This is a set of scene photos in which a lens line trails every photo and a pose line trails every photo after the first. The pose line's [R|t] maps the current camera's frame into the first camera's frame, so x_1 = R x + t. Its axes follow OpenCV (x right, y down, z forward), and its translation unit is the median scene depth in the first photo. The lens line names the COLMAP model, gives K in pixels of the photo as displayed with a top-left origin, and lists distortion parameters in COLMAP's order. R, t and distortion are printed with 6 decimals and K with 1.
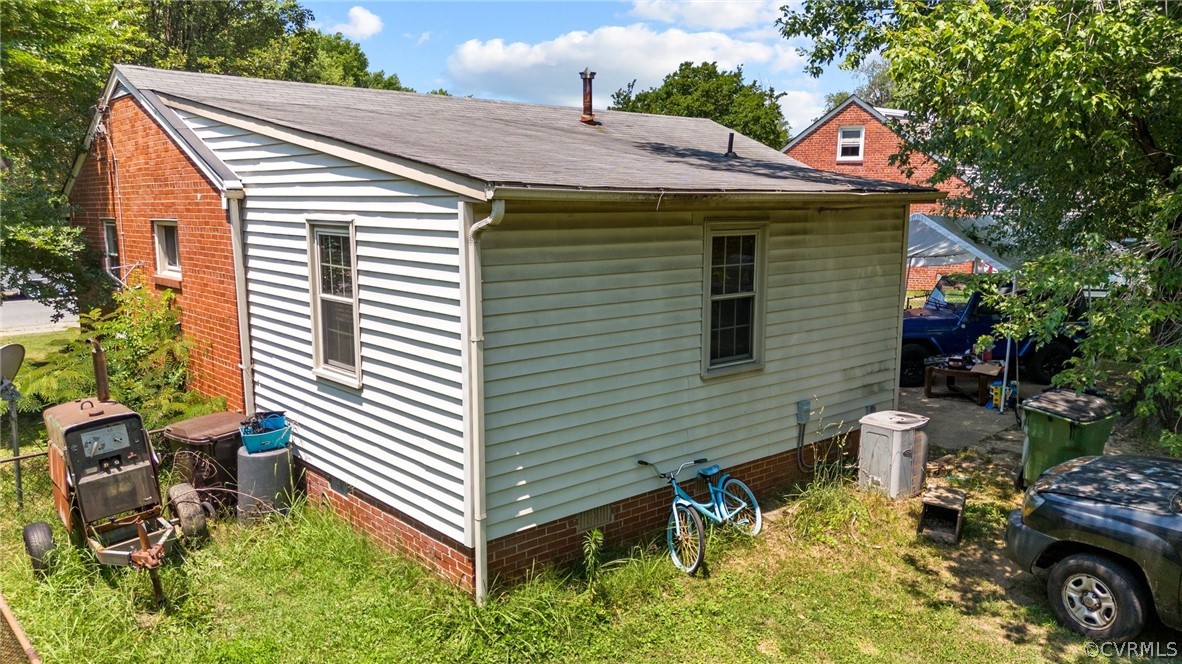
lens RADIAL K [[898.4, 0, 591.2], [0, 898.4, 323.9], [0, 0, 1]] dist [0.062212, -0.044045]
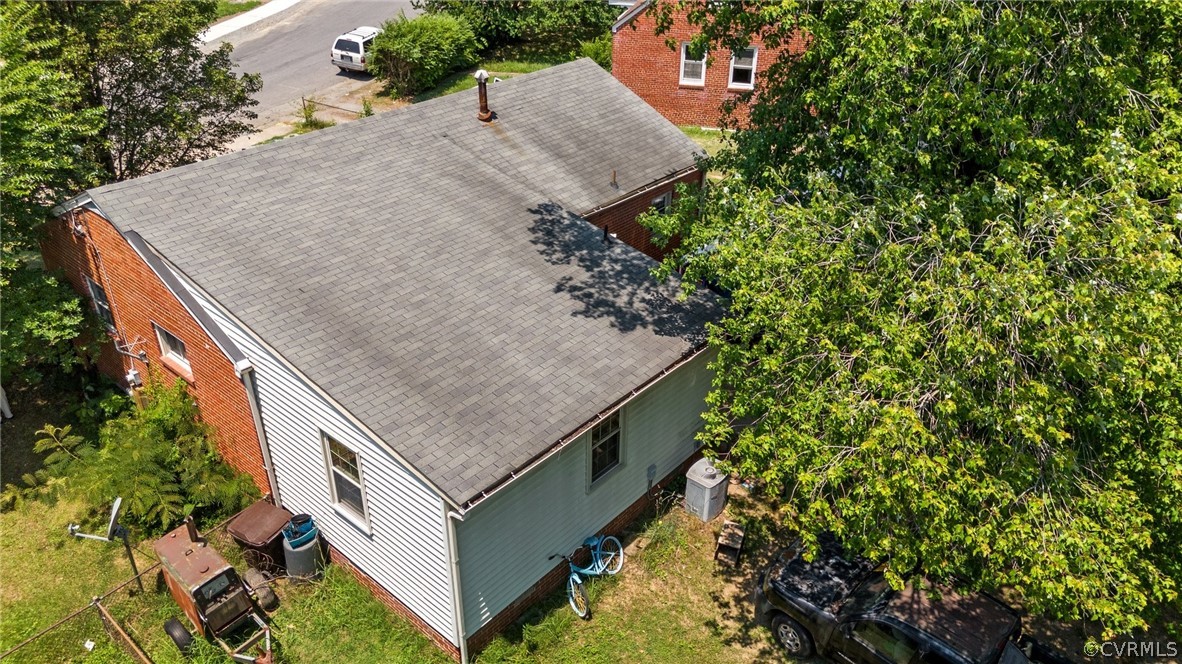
lens RADIAL K [[898.4, 0, 594.3], [0, 898.4, 344.5], [0, 0, 1]] dist [0.062212, -0.044045]
pose [[0.991292, -0.060562, 0.116928, -0.033579], [0.007151, 0.911411, 0.411435, -0.857220], [-0.131487, -0.407017, 0.903907, -0.333941]]
